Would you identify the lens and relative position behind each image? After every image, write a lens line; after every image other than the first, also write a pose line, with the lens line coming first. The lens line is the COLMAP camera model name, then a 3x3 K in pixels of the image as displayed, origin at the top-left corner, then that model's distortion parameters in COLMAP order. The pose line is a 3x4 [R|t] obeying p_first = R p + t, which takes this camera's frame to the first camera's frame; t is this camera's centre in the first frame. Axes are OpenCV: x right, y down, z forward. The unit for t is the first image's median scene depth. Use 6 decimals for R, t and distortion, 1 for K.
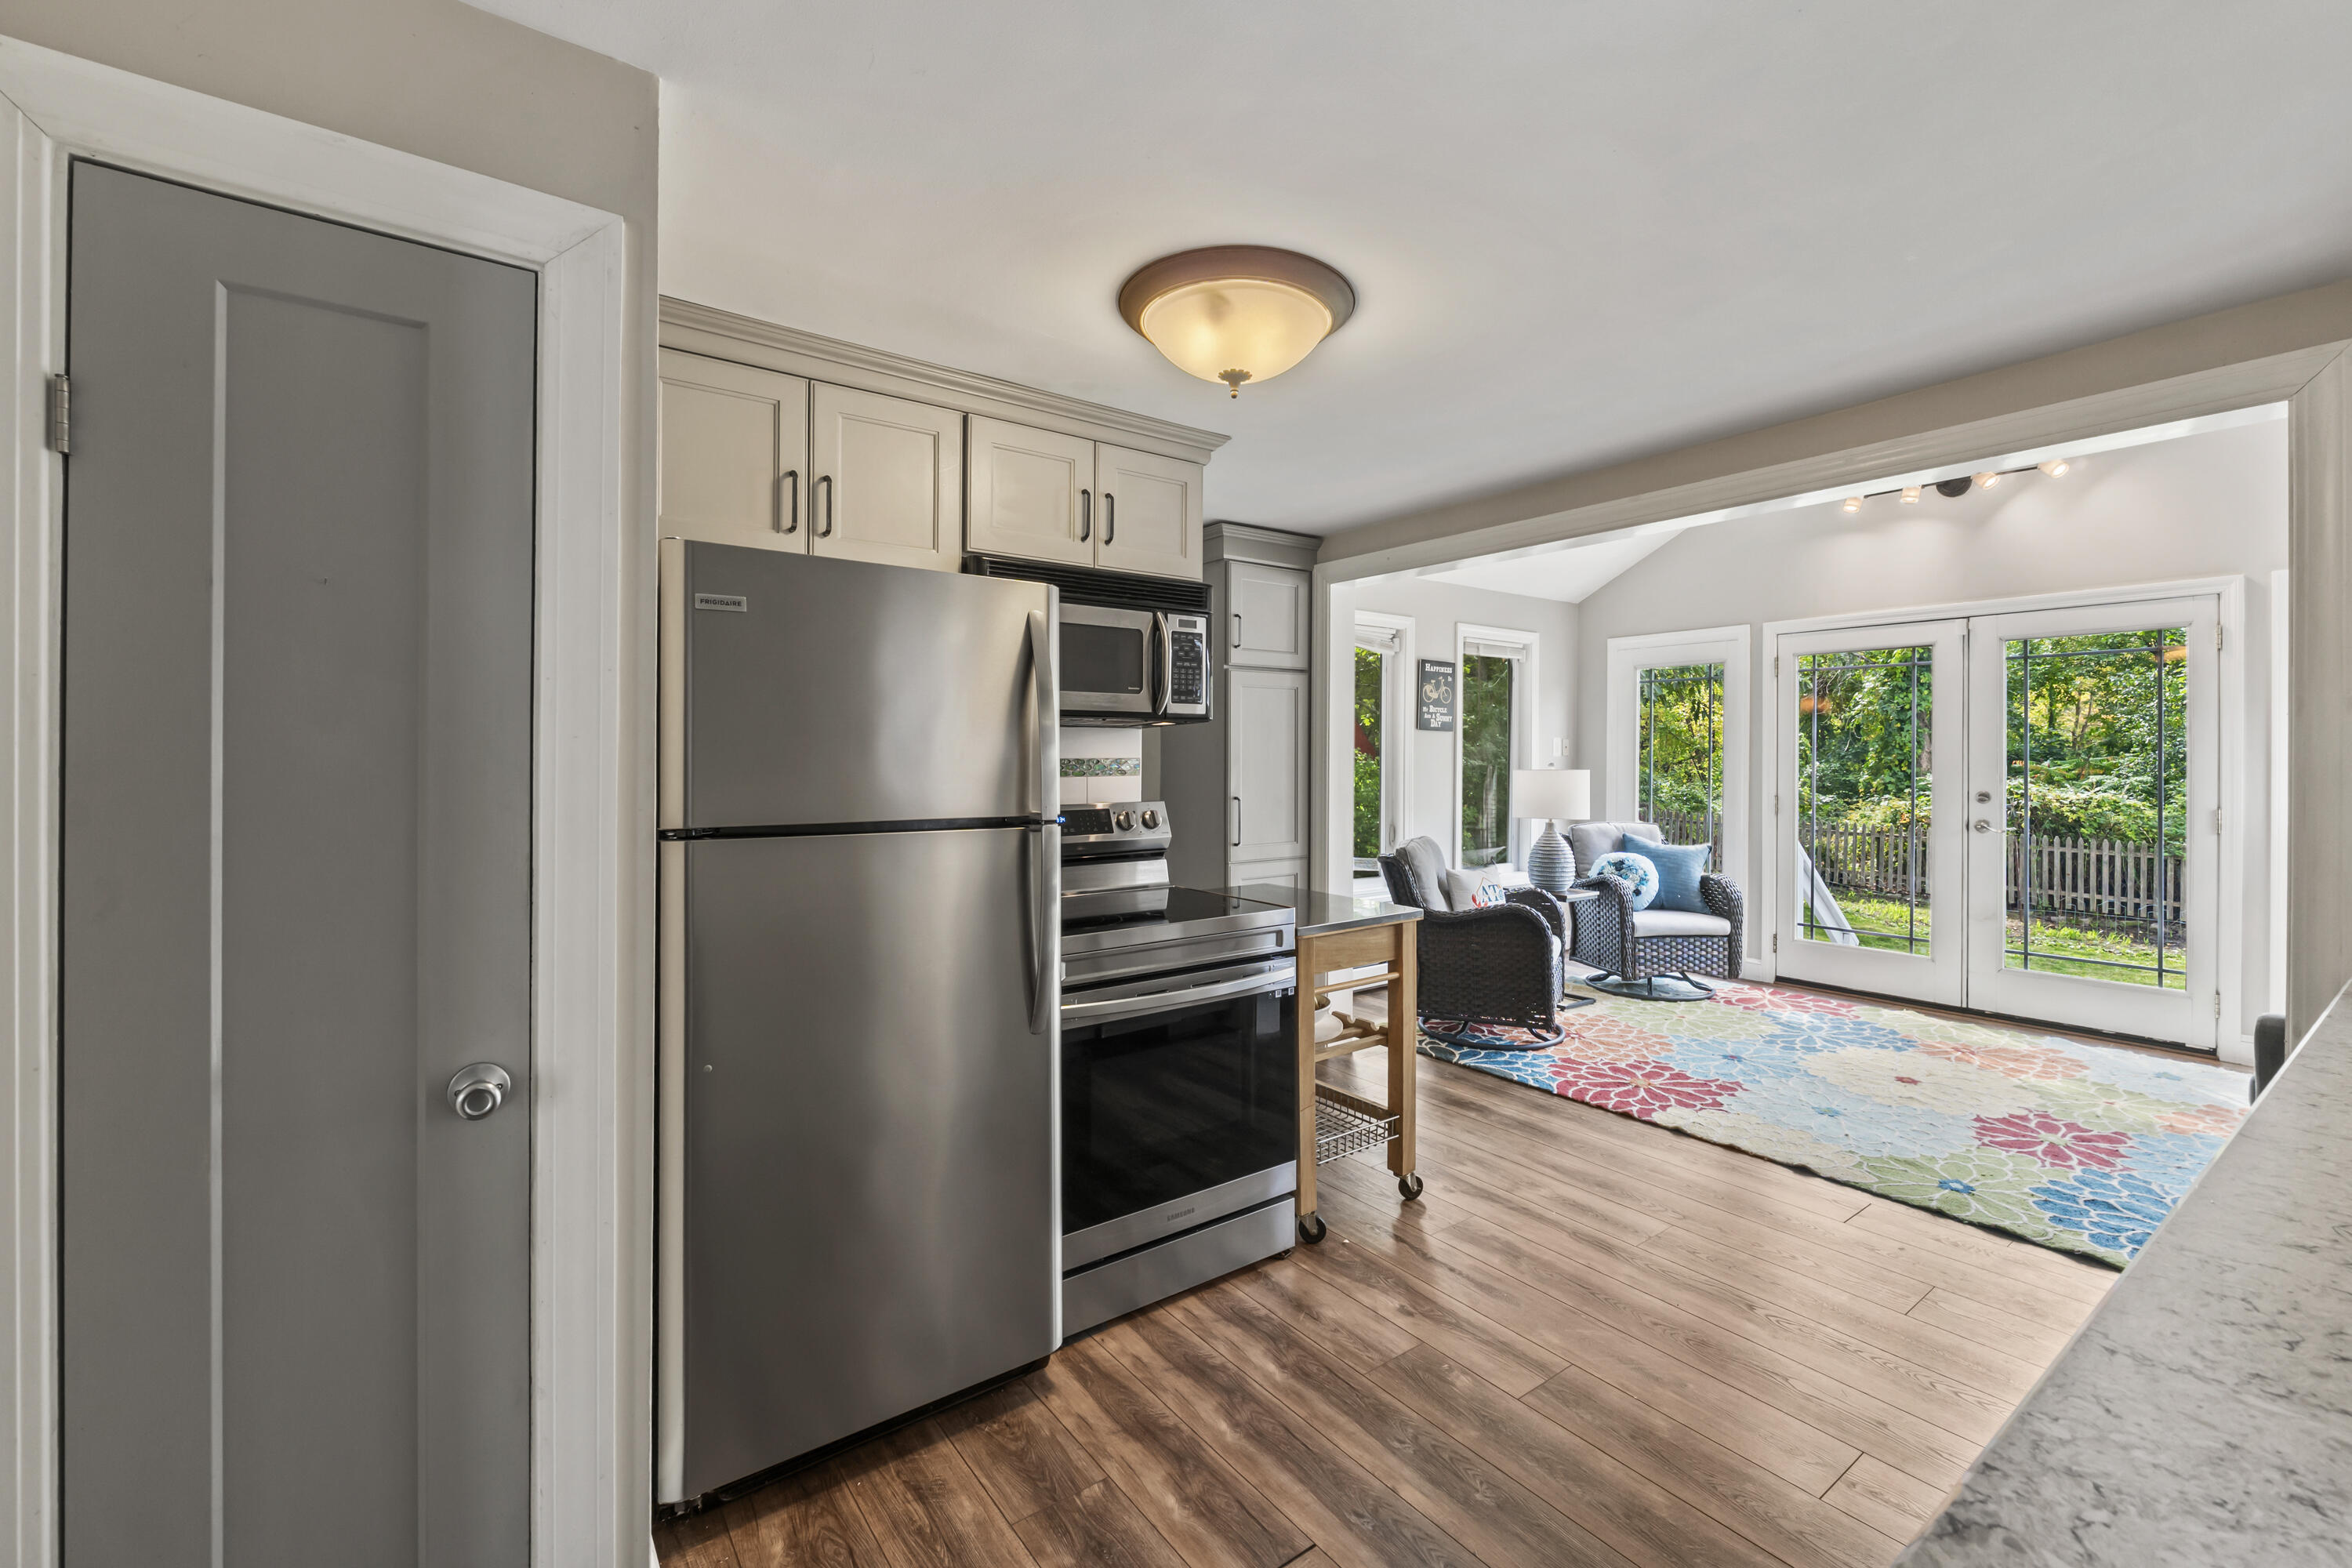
lens RADIAL K [[988.1, 0, 1177.7], [0, 988.1, 769.8], [0, 0, 1]] dist [0.001511, 0.000091]
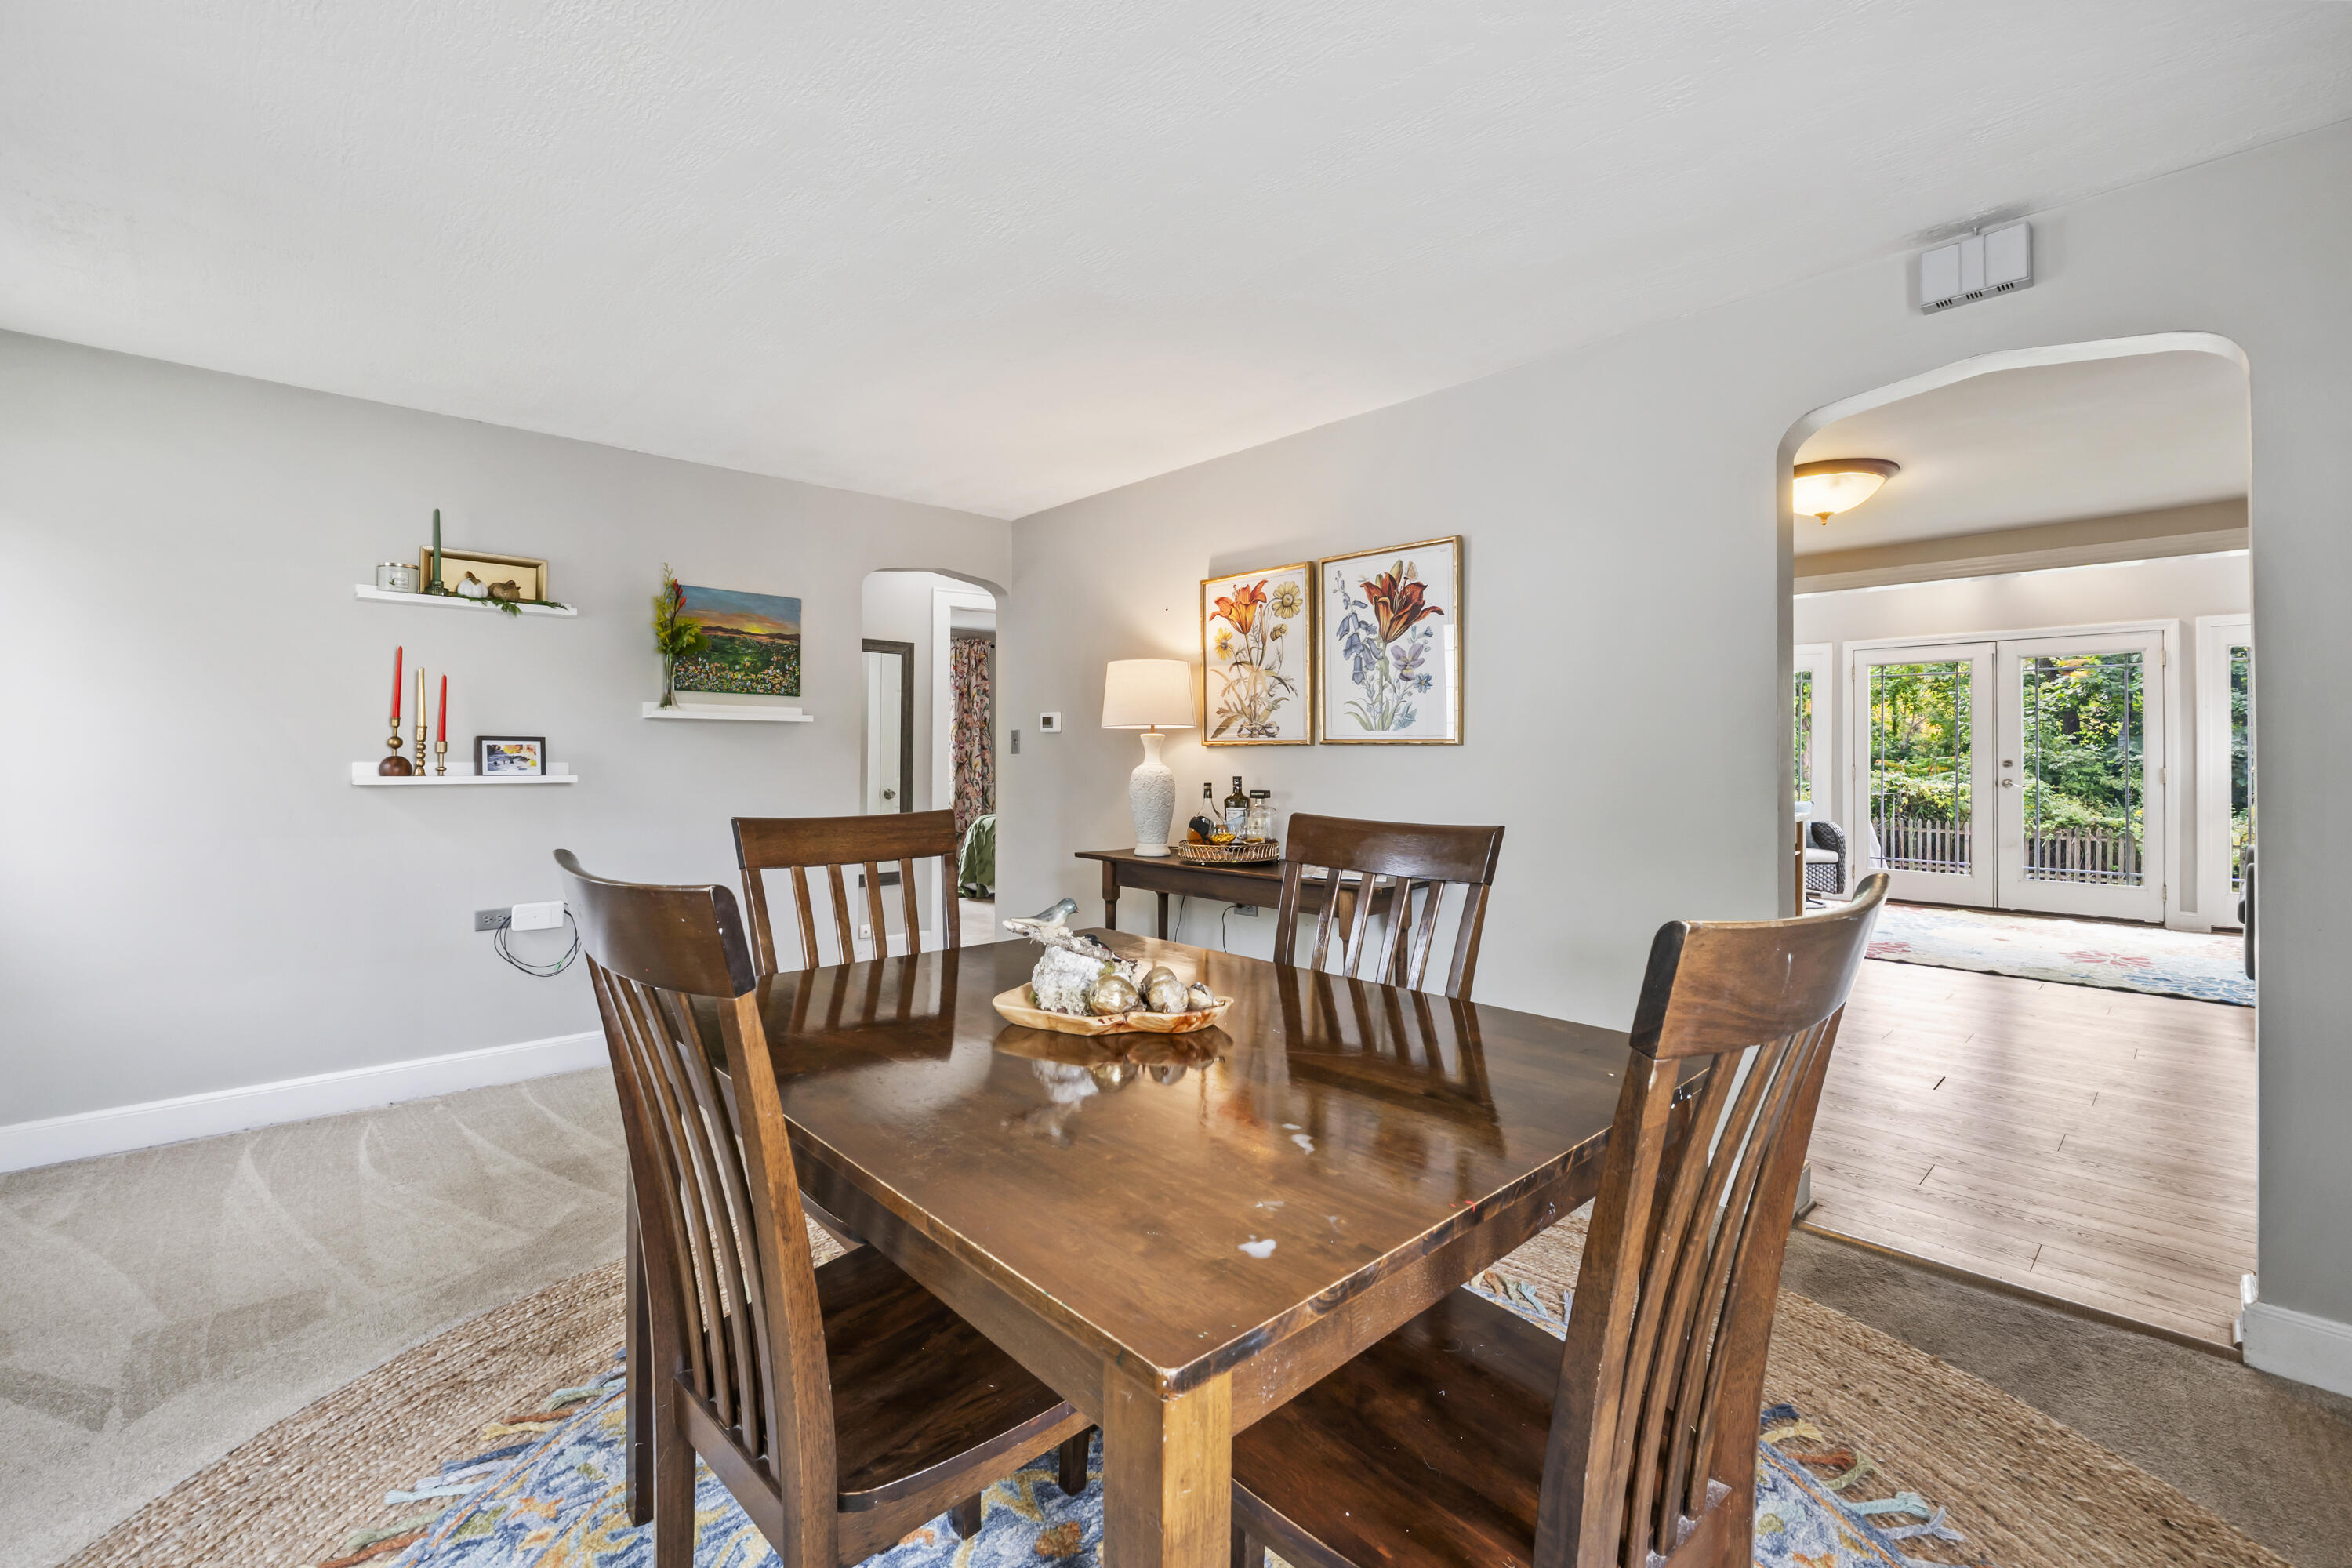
lens RADIAL K [[988.1, 0, 1176.9], [0, 988.1, 767.5], [0, 0, 1]] dist [0.001511, 0.000091]
pose [[0.992606, 0.001834, 0.121365, -0.590751], [-0.000874, 0.999968, -0.007961, 0.045904], [-0.121375, 0.007796, 0.992576, -0.312983]]
